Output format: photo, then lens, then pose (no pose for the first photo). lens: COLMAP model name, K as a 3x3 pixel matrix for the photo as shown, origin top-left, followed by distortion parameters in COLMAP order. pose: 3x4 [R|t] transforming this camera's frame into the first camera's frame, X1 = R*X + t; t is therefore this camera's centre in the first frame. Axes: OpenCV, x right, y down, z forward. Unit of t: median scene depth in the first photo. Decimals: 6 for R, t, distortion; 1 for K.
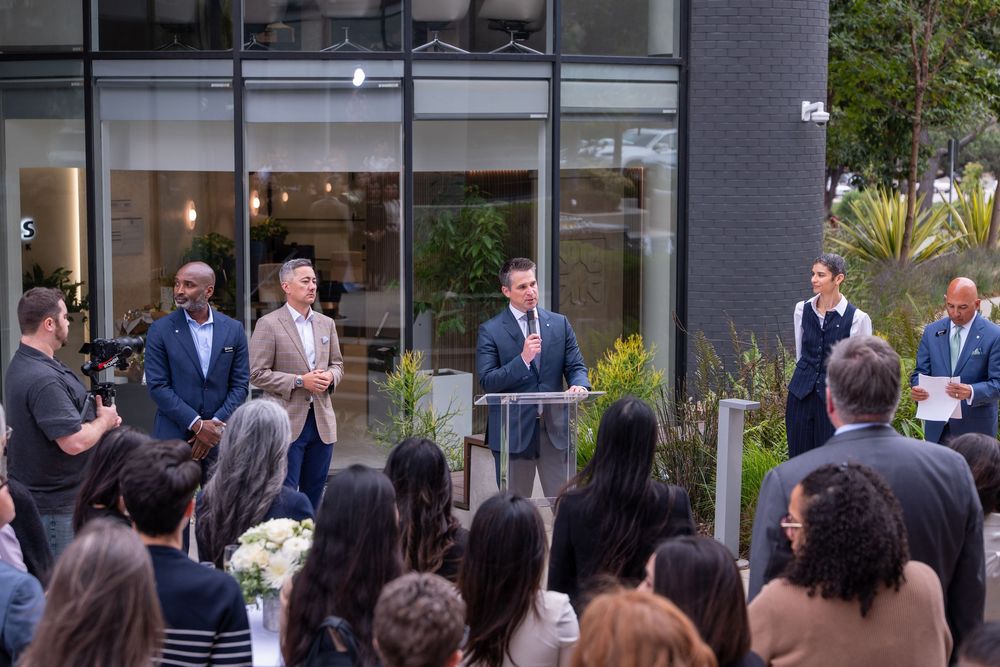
lens RADIAL K [[1913.1, 0, 501.5], [0, 1913.1, 336.1], [0, 0, 1]] dist [-0.040761, 0.000000]
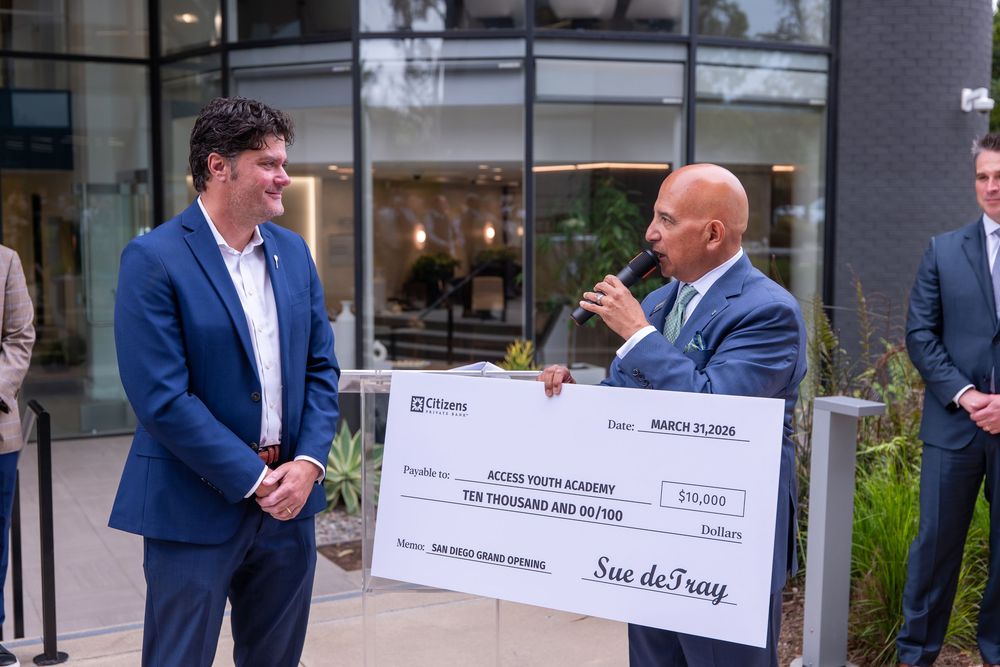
lens RADIAL K [[1295.8, 0, 496.8], [0, 1295.8, 326.6], [0, 0, 1]] dist [0.018556, 0.000000]
pose [[0.982501, 0.014846, -0.185664, 0.054518], [-0.018933, 0.999615, -0.020260, 0.012375], [0.185292, 0.023420, 0.982404, 0.344568]]
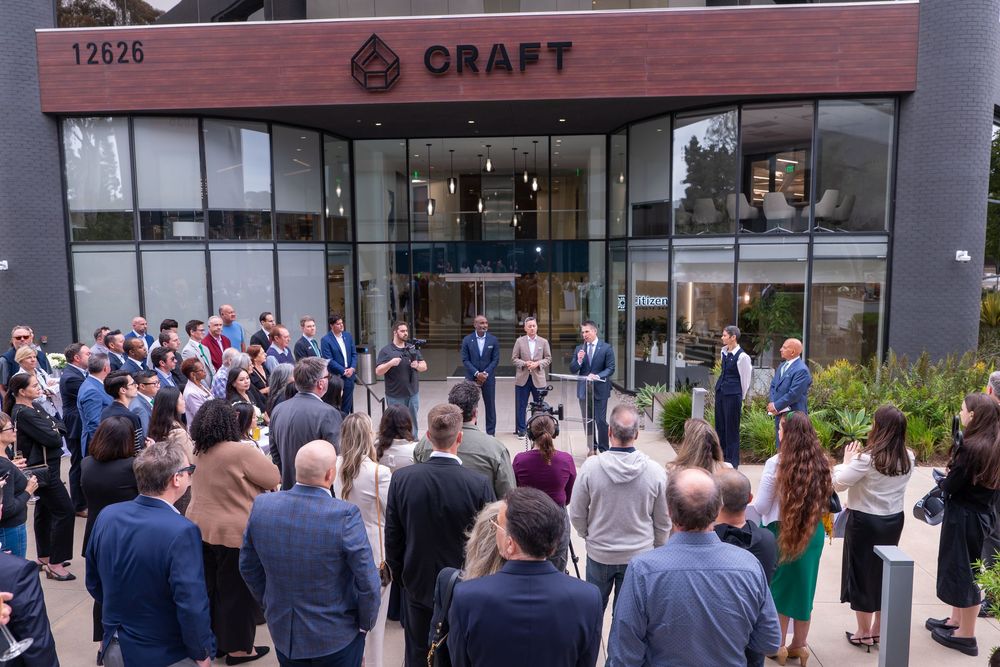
lens RADIAL K [[672.2, 0, 496.7], [0, 672.2, 335.0], [0, 0, 1]] dist [-0.028224, -0.000692]
pose [[0.759961, 0.059823, -0.647210, 0.259320], [-0.062796, 0.997855, 0.018498, -0.017237], [0.646929, 0.026584, 0.762087, 0.160248]]
